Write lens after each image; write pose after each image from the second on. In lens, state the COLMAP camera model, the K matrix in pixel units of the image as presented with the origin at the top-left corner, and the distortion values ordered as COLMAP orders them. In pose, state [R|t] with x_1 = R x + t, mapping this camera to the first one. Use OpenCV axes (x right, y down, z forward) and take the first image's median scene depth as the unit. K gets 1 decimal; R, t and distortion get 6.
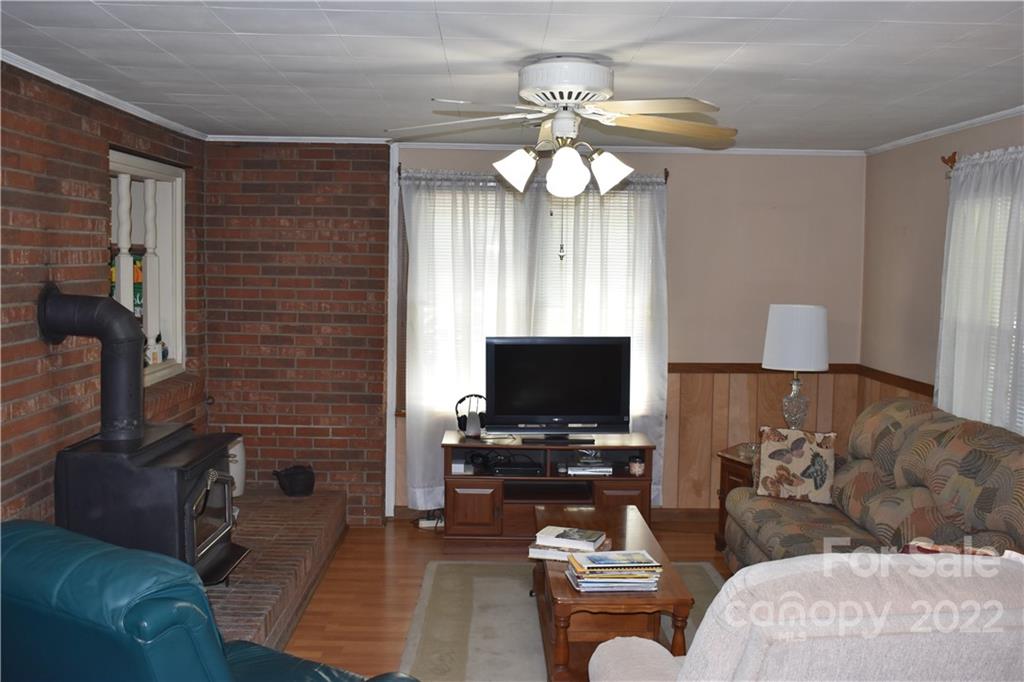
lens RADIAL K [[965.7, 0, 512.0], [0, 965.7, 341.0], [0, 0, 1]] dist [-0.093020, 0.014098]
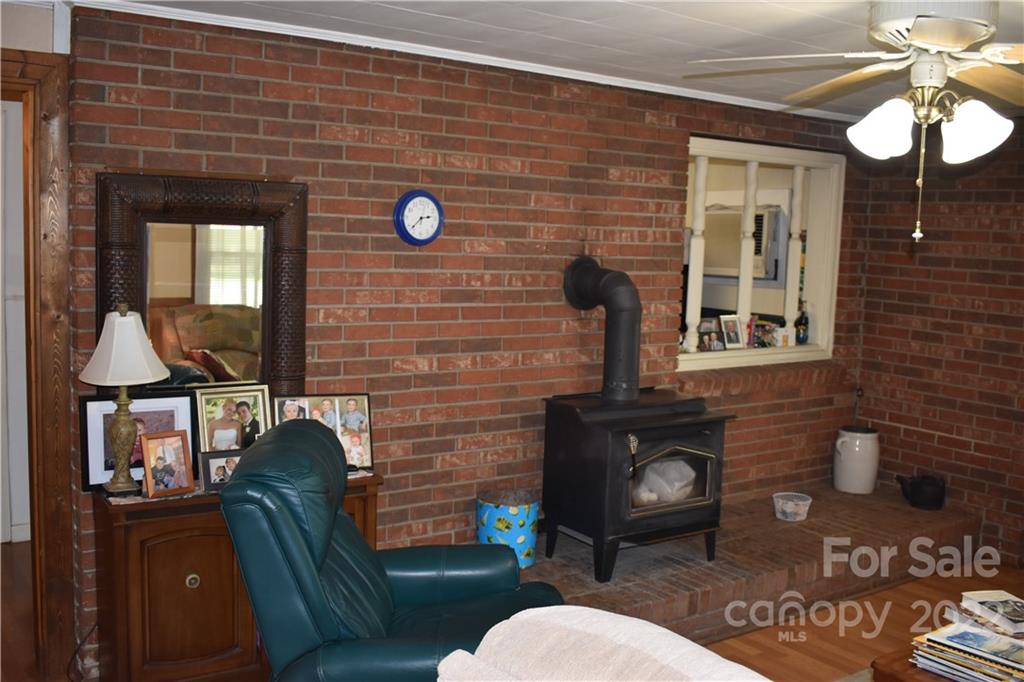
lens RADIAL K [[965.7, 0, 512.0], [0, 965.7, 341.0], [0, 0, 1]] dist [-0.093020, 0.014098]
pose [[0.570608, 0.095000, -0.815709, 0.272413], [-0.092829, 0.994382, 0.050872, -0.006465], [0.815959, 0.046694, 0.576221, 0.154638]]
